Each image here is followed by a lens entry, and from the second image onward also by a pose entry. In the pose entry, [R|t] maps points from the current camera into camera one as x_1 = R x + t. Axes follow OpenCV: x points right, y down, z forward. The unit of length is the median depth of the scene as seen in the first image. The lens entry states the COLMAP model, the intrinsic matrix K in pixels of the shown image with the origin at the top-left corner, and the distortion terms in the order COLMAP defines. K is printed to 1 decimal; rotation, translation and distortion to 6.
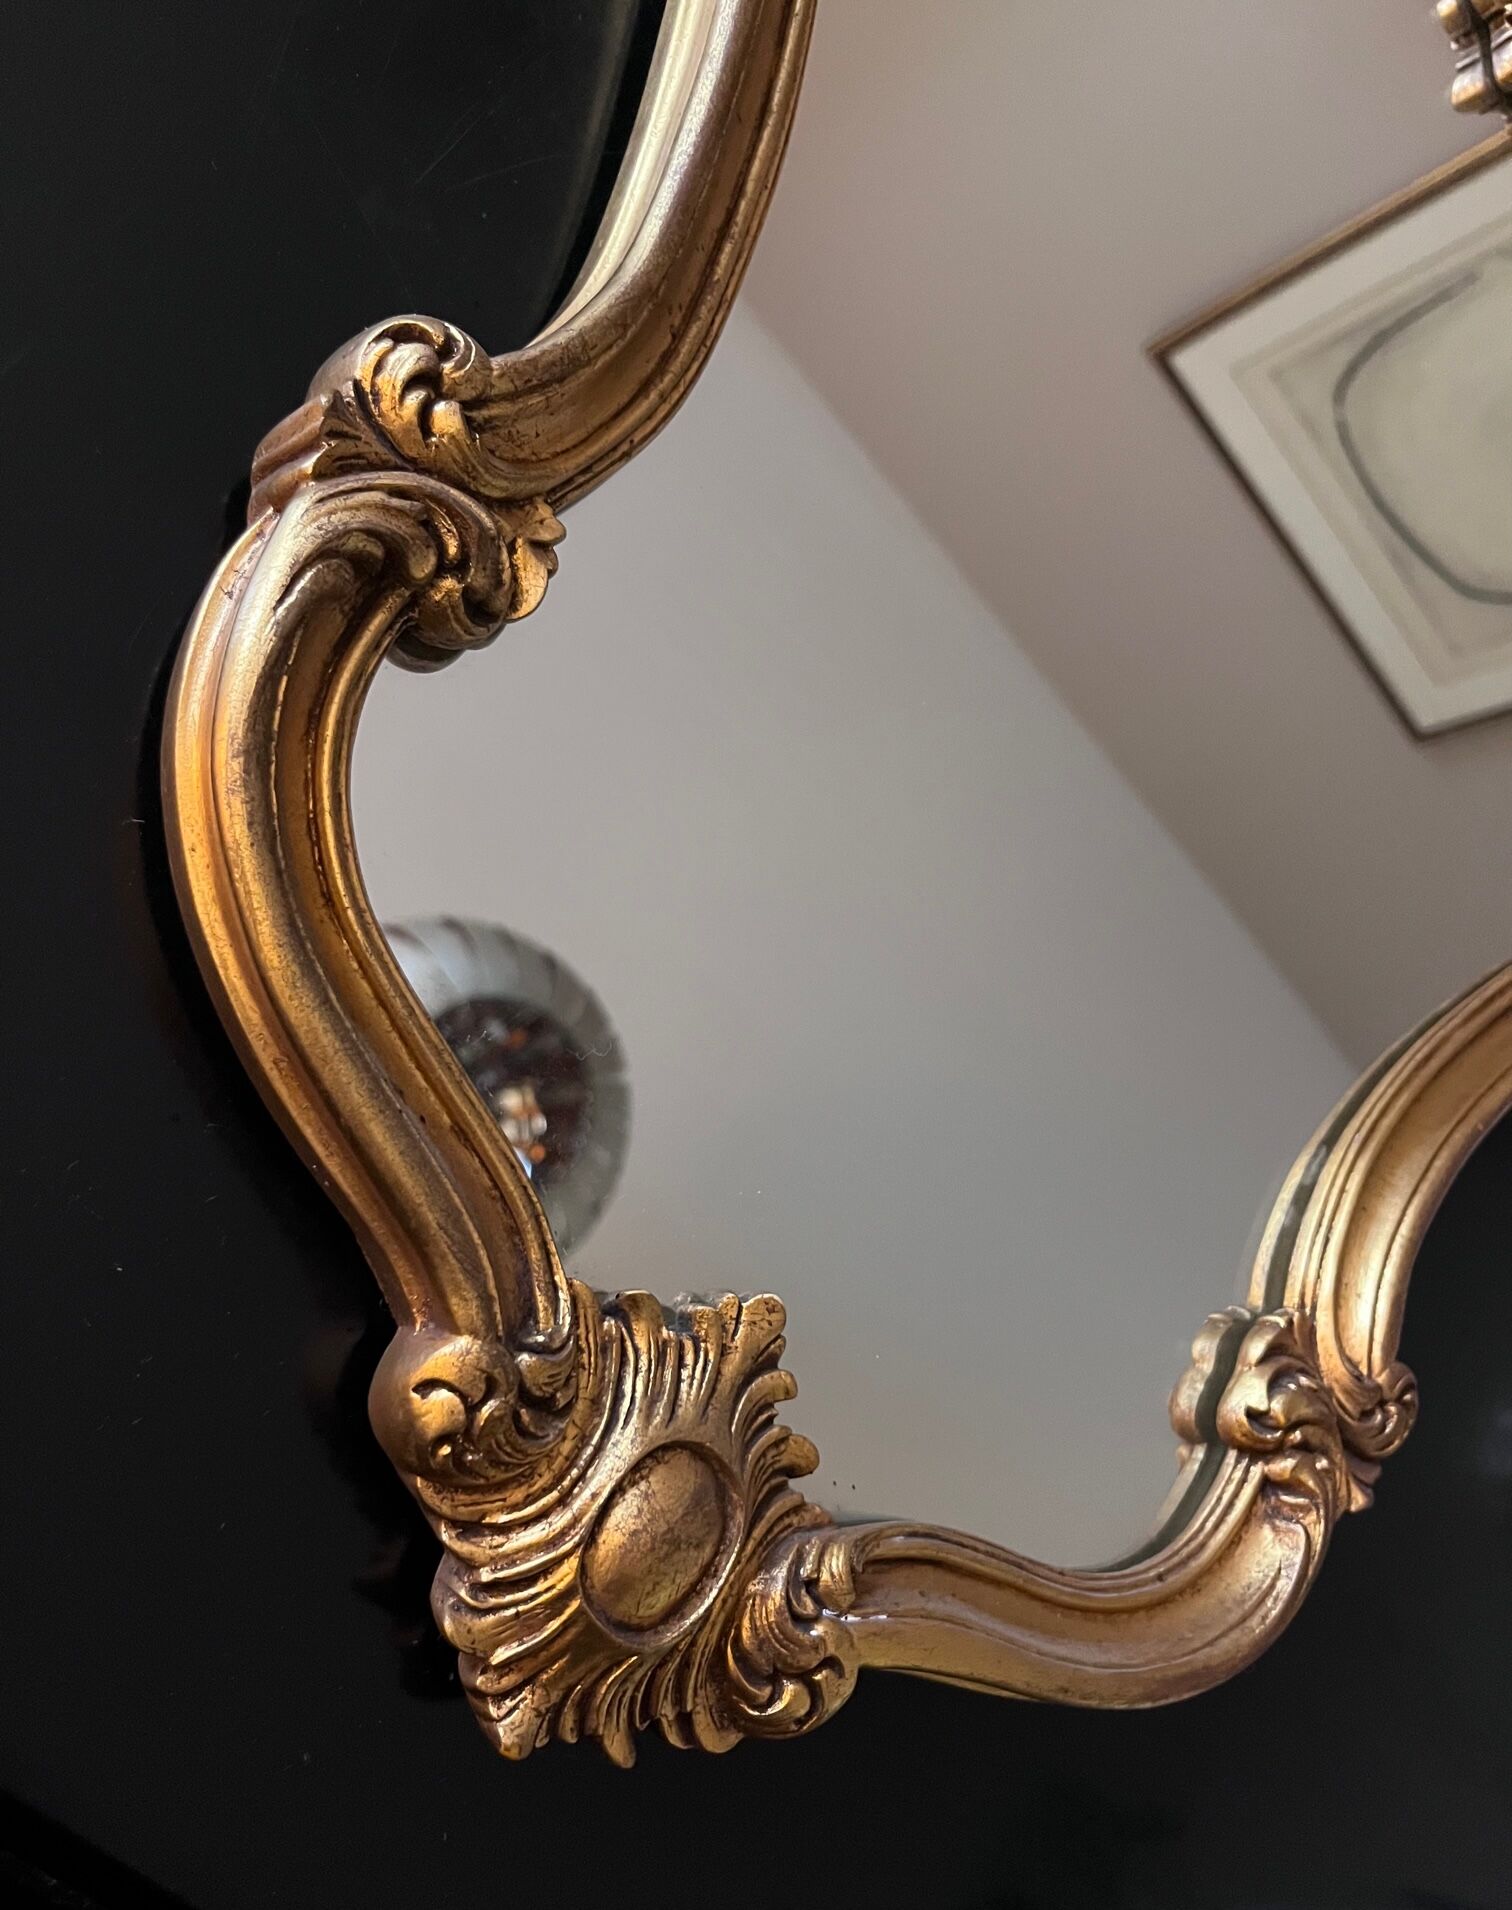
lens RADIAL K [[1569.3, 0, 756.0], [0, 1569.3, 955.0], [0, 0, 1]] dist [-0.004607, 0.004772]
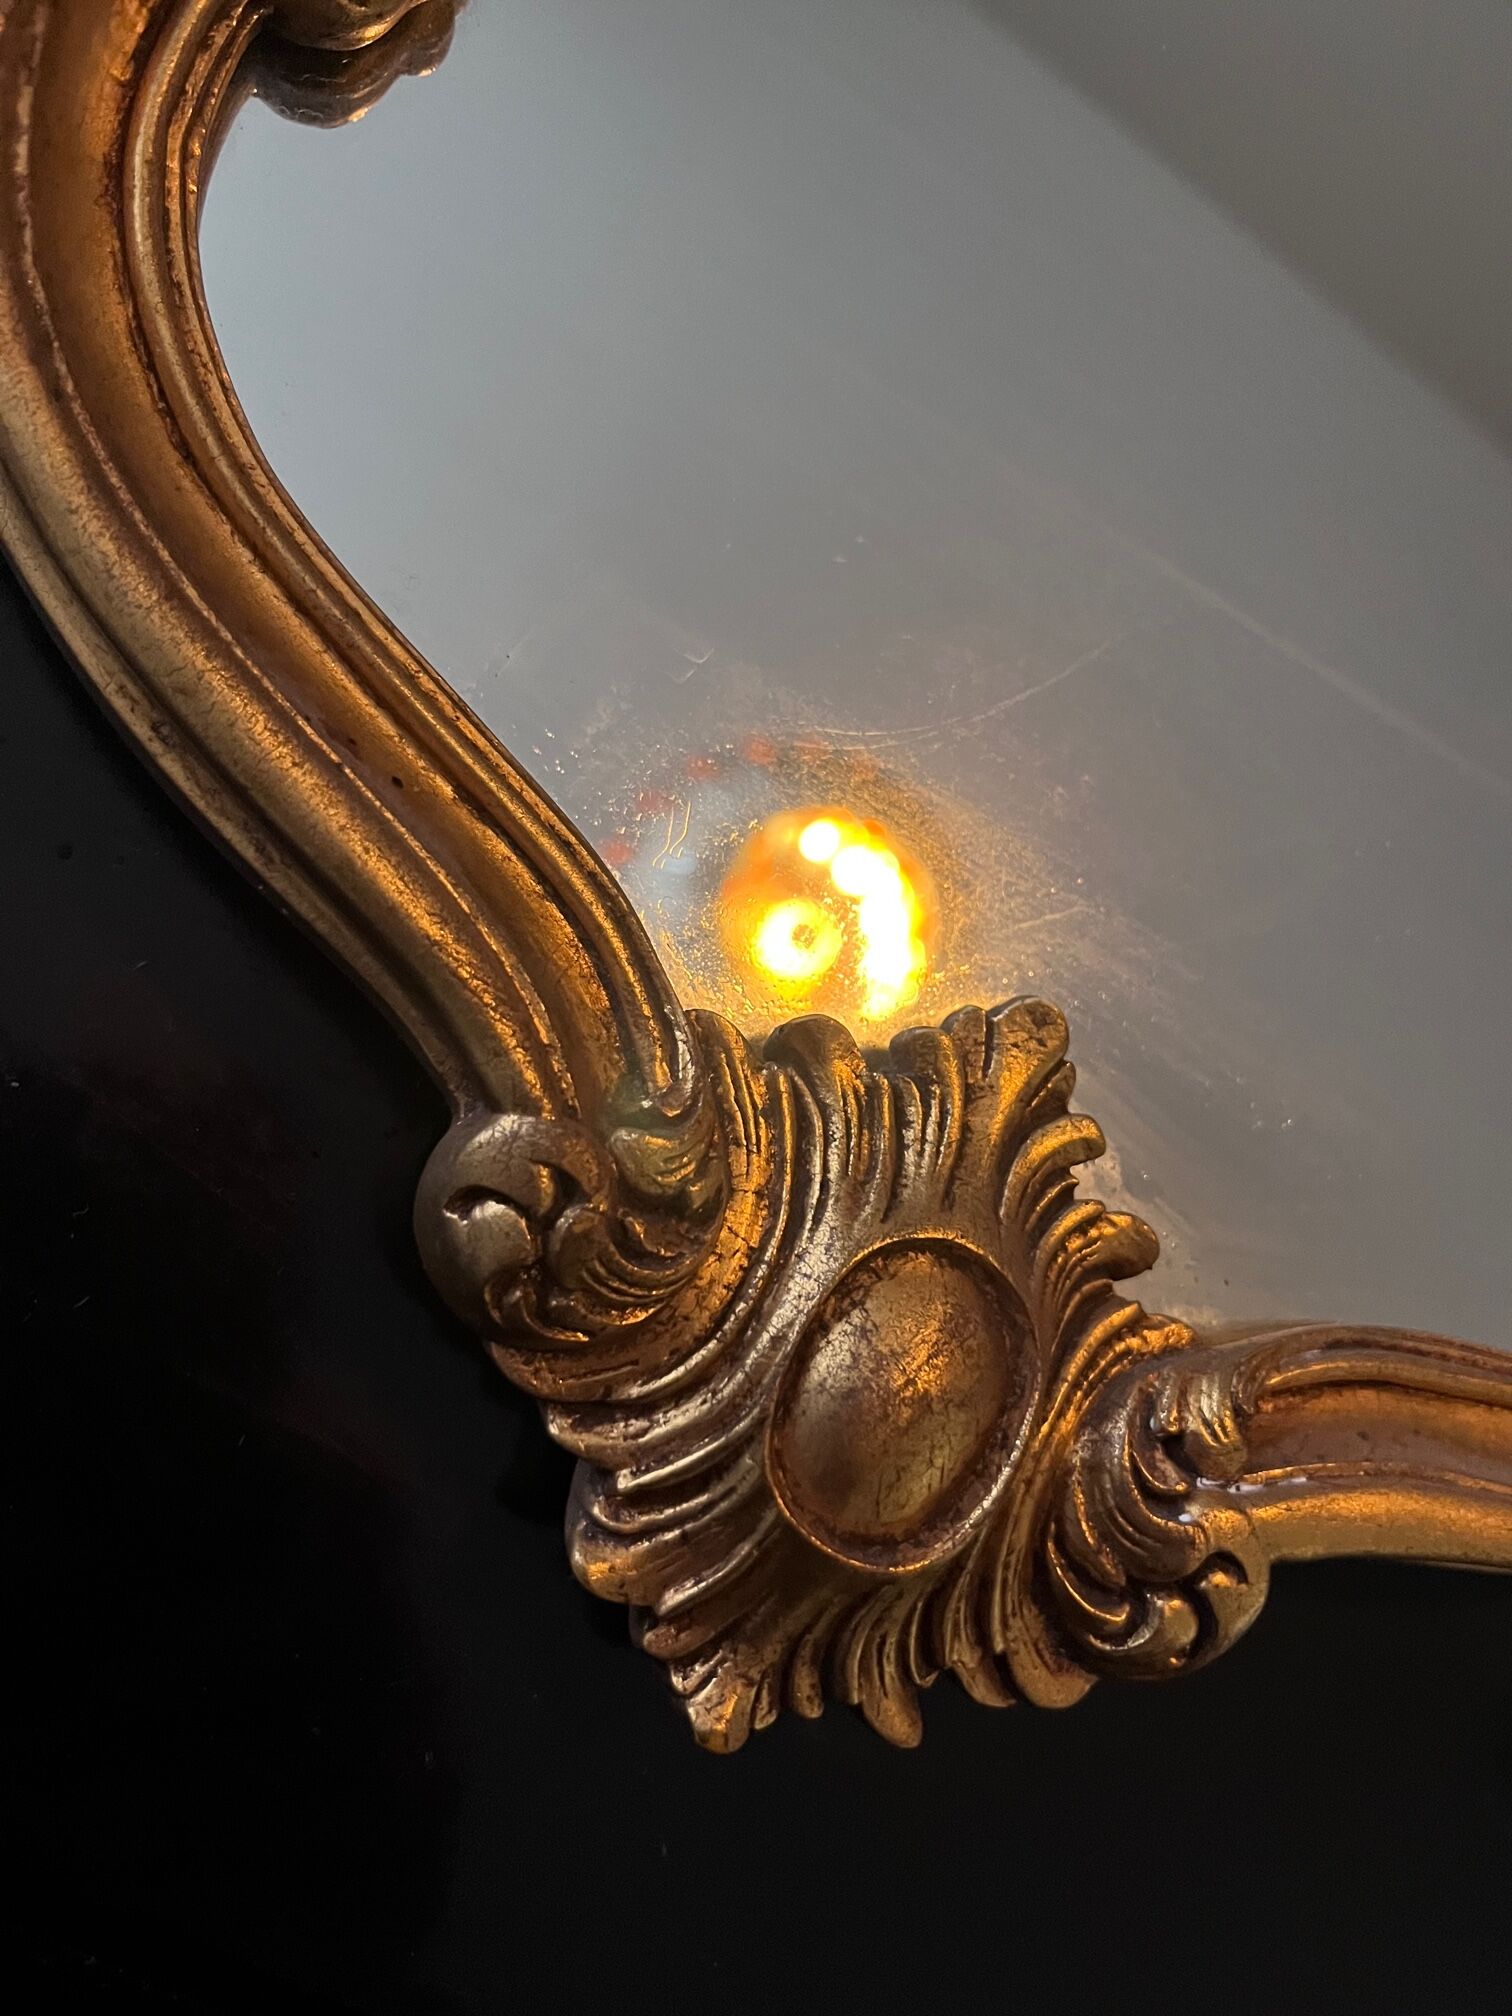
lens RADIAL K [[1544.7, 0, 750.7], [0, 1544.7, 959.7], [0, 0, 1]] dist [-0.012628, -0.008453]
pose [[0.959945, -0.155234, -0.233256, 0.049248], [0.177733, 0.980933, 0.078625, 0.144014], [0.216603, -0.116933, 0.969232, 0.415674]]
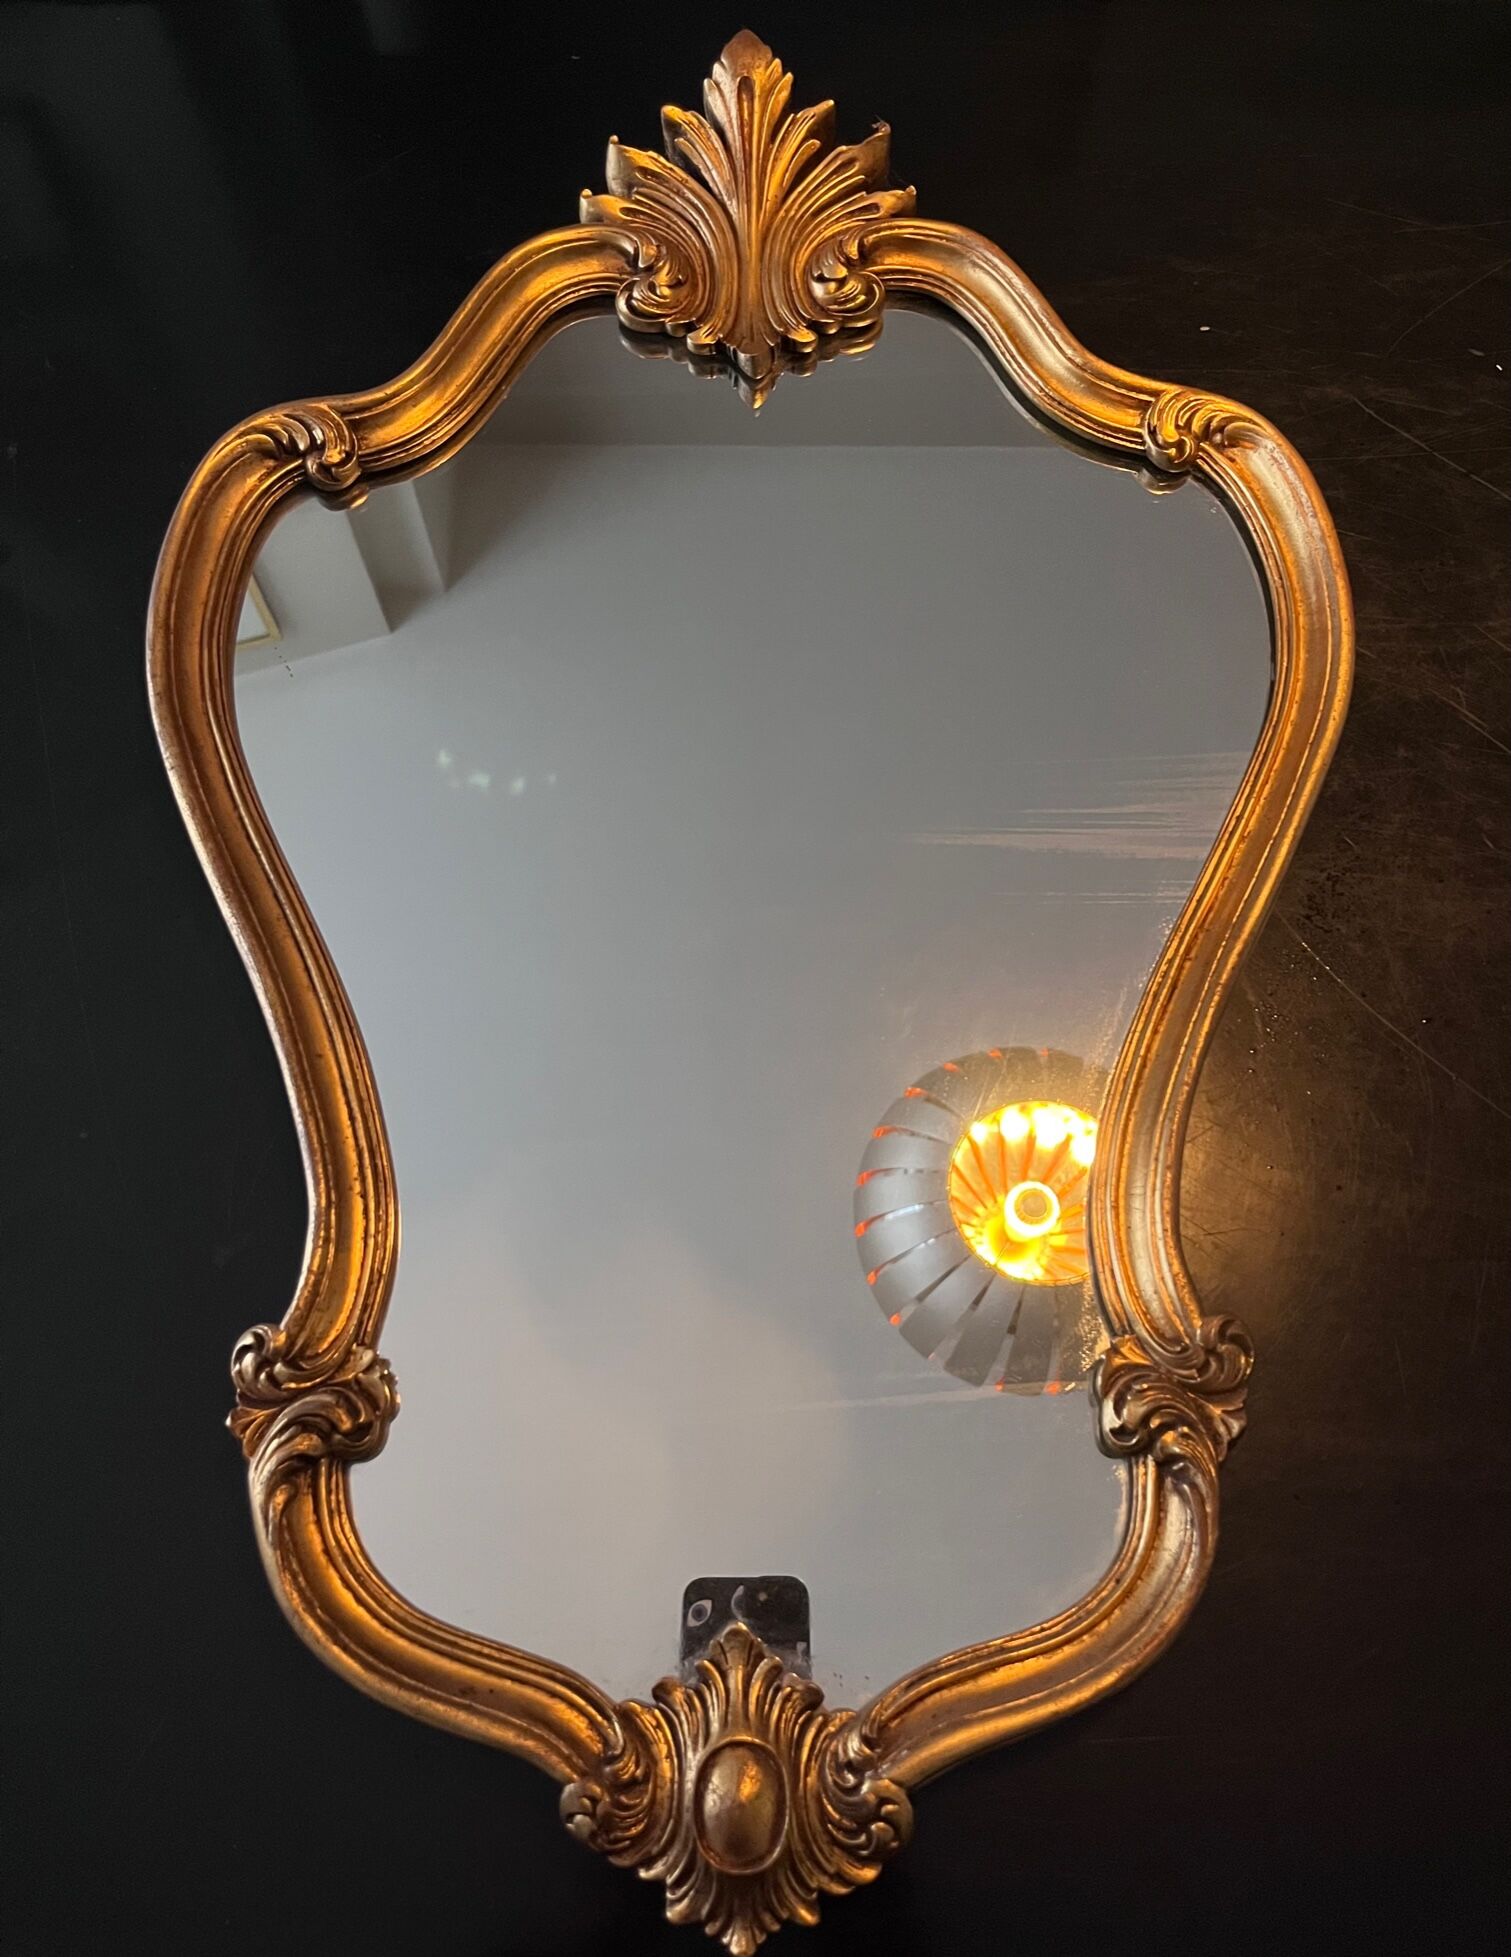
lens RADIAL K [[1556.5, 0, 754.8], [0, 1556.5, 887.7], [0, 0, 1]] dist [0.003166, 0.006059]
pose [[0.649836, -0.689081, -0.320751, 1.198201], [0.671957, 0.718064, -0.181268, -0.034198], [0.355228, -0.097737, 0.929656, -0.503535]]
